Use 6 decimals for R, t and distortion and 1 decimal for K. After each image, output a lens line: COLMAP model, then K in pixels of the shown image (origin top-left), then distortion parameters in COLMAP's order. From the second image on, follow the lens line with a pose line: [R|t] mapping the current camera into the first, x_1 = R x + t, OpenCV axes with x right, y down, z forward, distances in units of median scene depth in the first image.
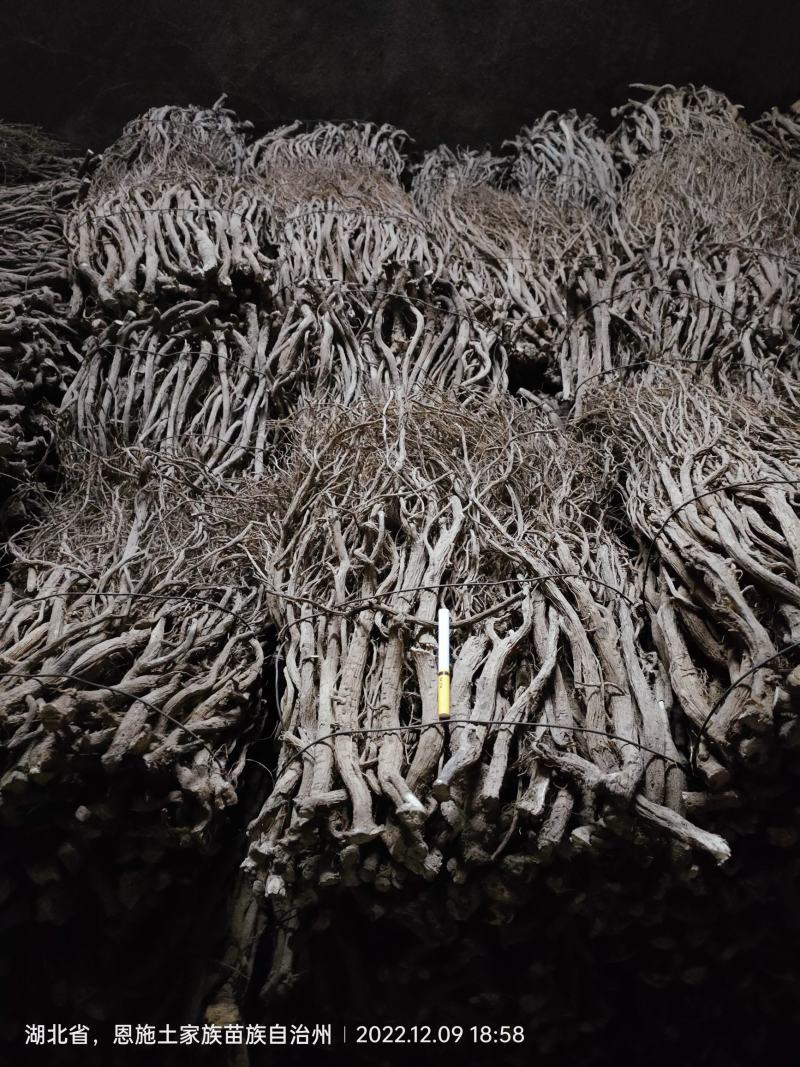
lens RADIAL K [[807.9, 0, 397.7], [0, 807.9, 531.0], [0, 0, 1]] dist [0.088671, -0.135725]
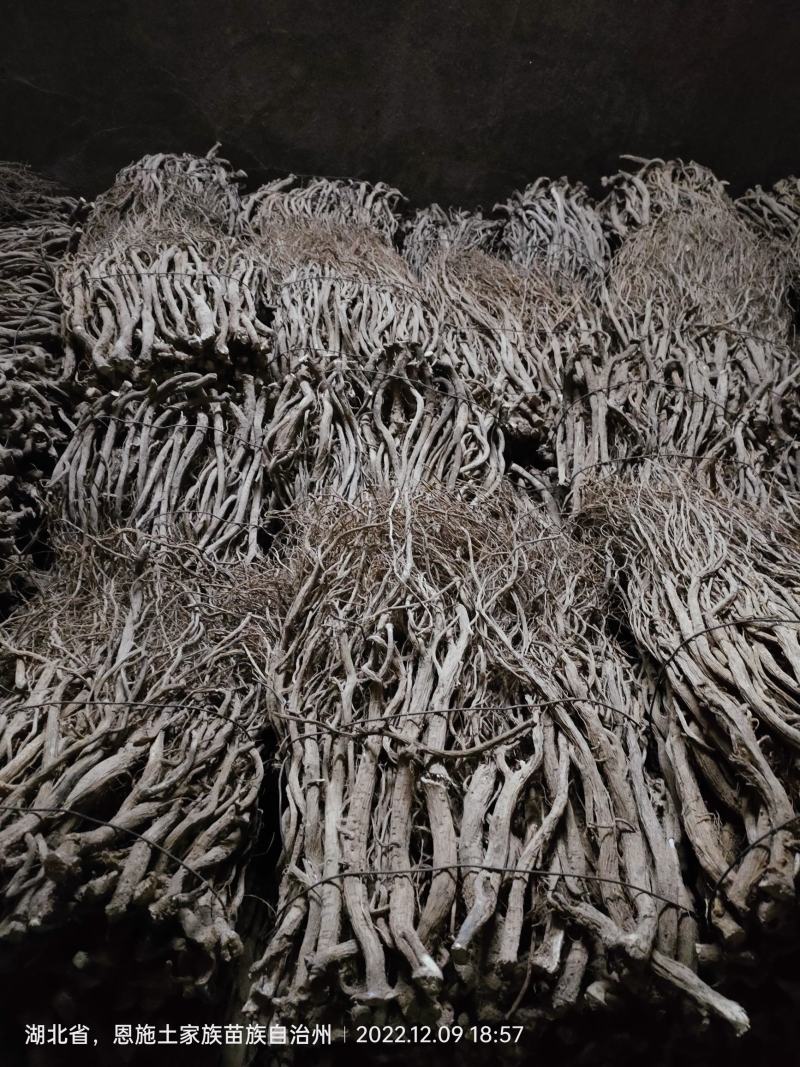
lens RADIAL K [[804.3, 0, 400.0], [0, 804.3, 533.5], [0, 0, 1]] dist [0.079462, -0.103767]
pose [[0.998545, 0.030150, 0.044716, -0.035151], [-0.029356, 0.999401, -0.018318, -0.076066], [-0.045241, 0.016979, 0.998832, 0.009460]]
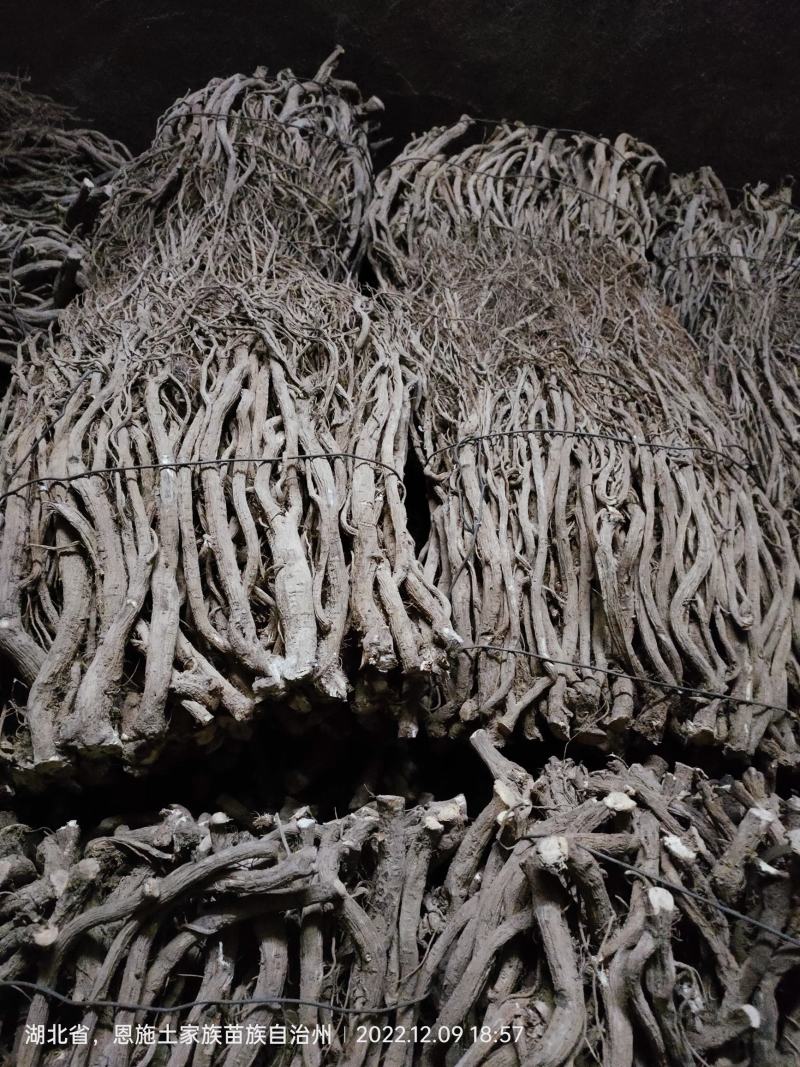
lens RADIAL K [[818.1, 0, 383.5], [0, 818.1, 531.7], [0, 0, 1]] dist [0.059149, -0.079749]
pose [[0.991899, 0.112795, -0.058430, -0.182417], [-0.103292, 0.983896, 0.145874, -0.480264], [0.073942, -0.138657, 0.987576, 0.643988]]
